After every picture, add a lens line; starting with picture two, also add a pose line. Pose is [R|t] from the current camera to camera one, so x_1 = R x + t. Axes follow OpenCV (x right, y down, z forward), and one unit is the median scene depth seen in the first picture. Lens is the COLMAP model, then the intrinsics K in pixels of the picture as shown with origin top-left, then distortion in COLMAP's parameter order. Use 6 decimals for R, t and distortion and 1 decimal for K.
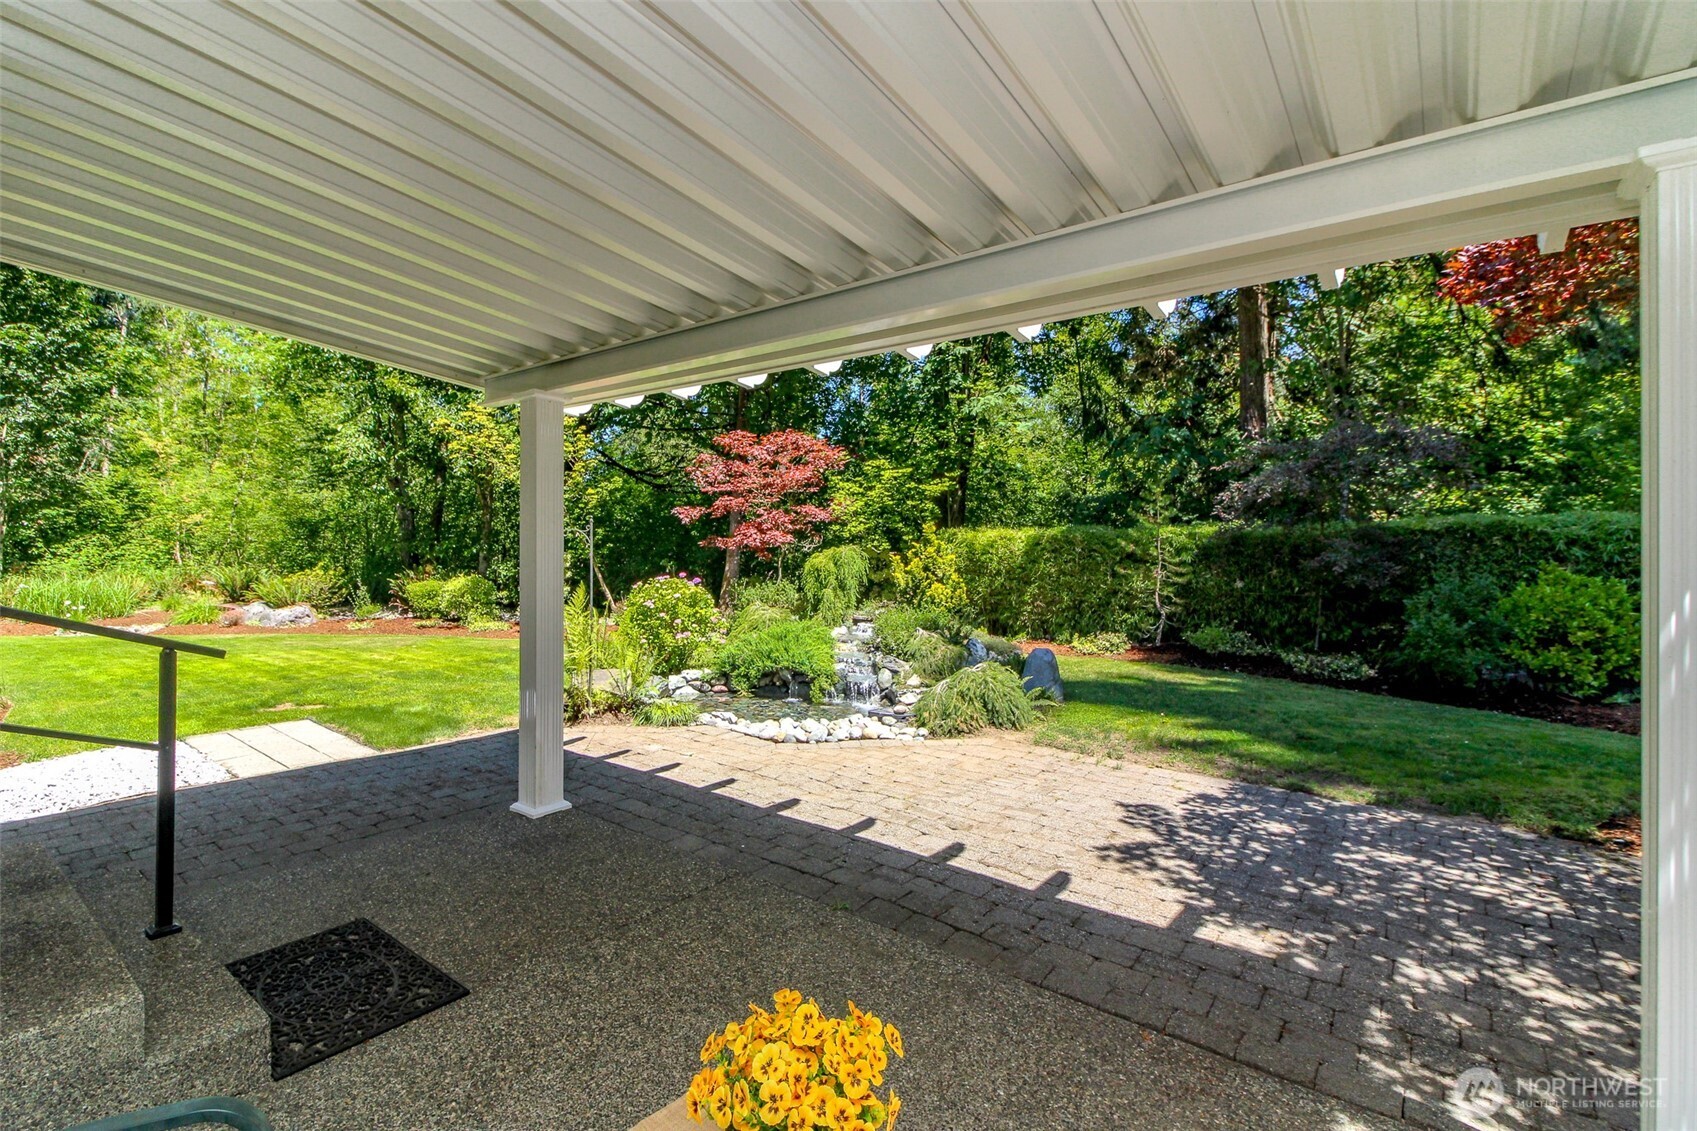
lens RADIAL K [[771.0, 0, 847.2], [0, 771.0, 562.3], [0, 0, 1]] dist [0.000903, -0.000639]
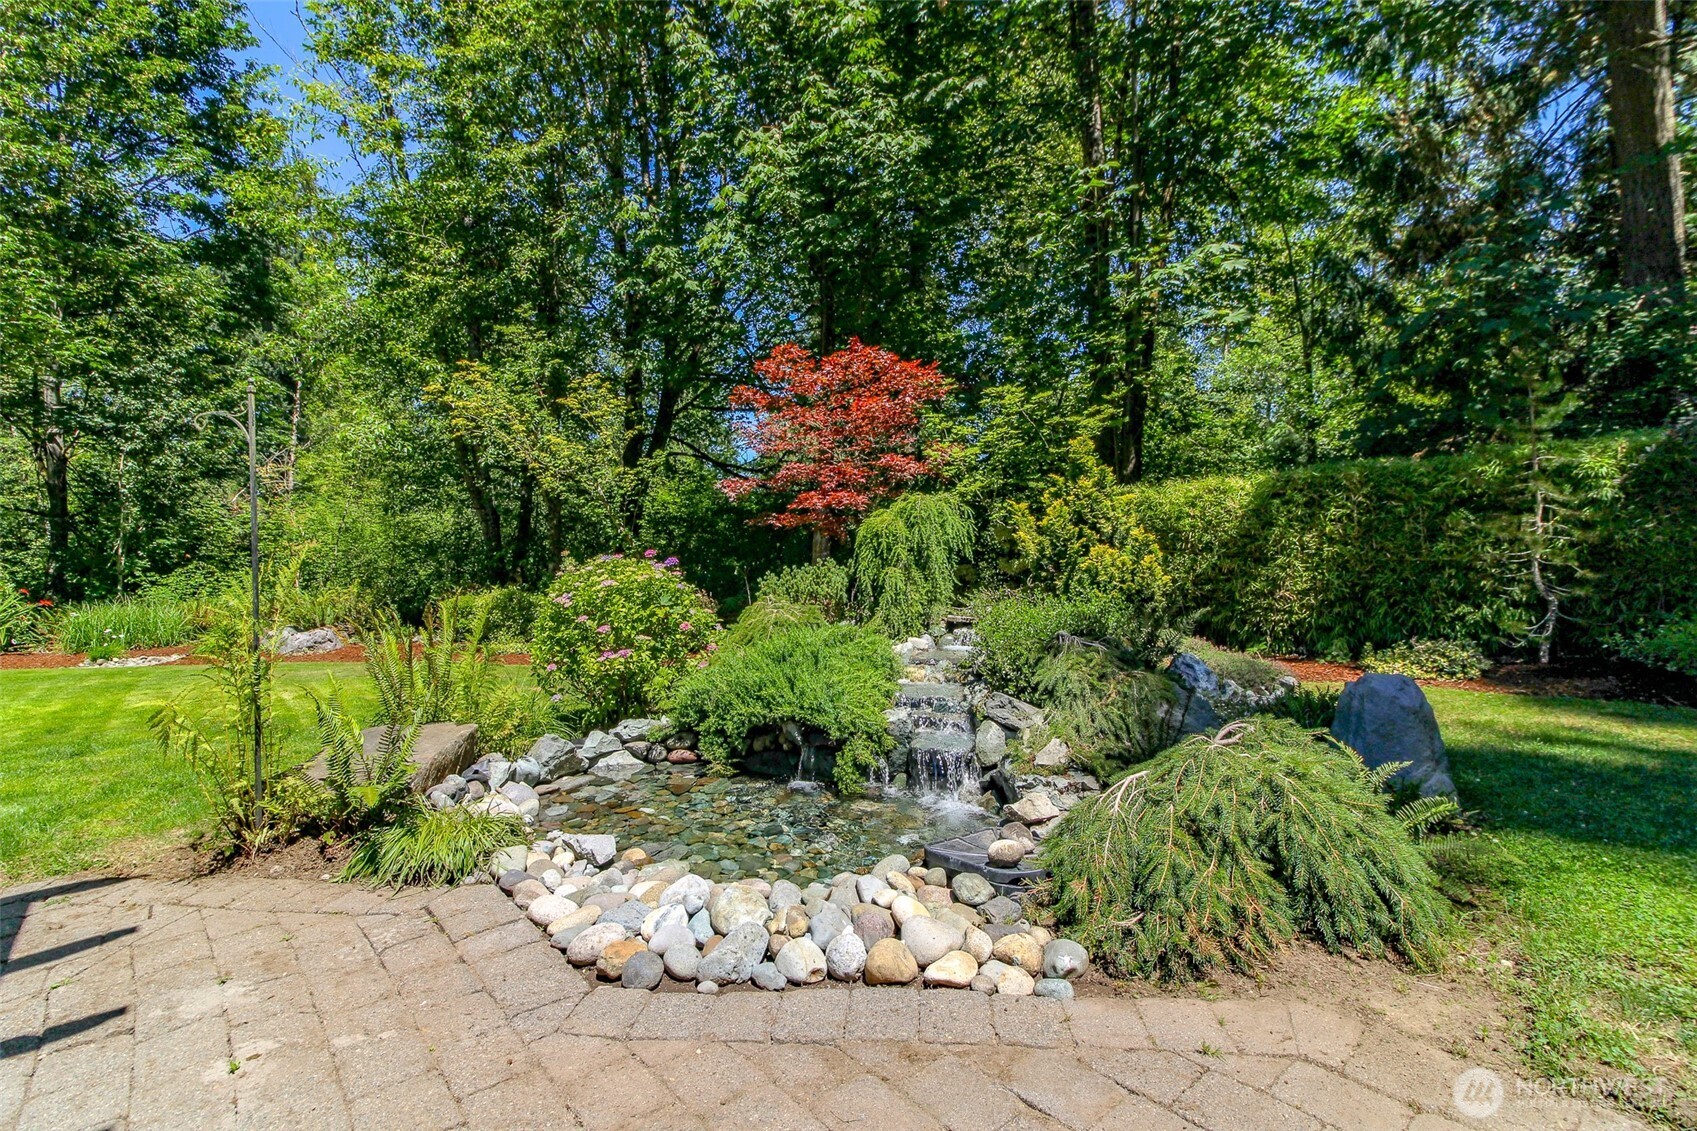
lens RADIAL K [[771.0, 0, 850.7], [0, 771.0, 564.5], [0, 0, 1]] dist [0.000903, -0.000639]
pose [[0.979348, -0.038666, -0.198449, 0.057888], [0.033893, 0.999050, -0.027396, 0.050102], [0.199320, 0.020104, 0.979728, 0.491872]]
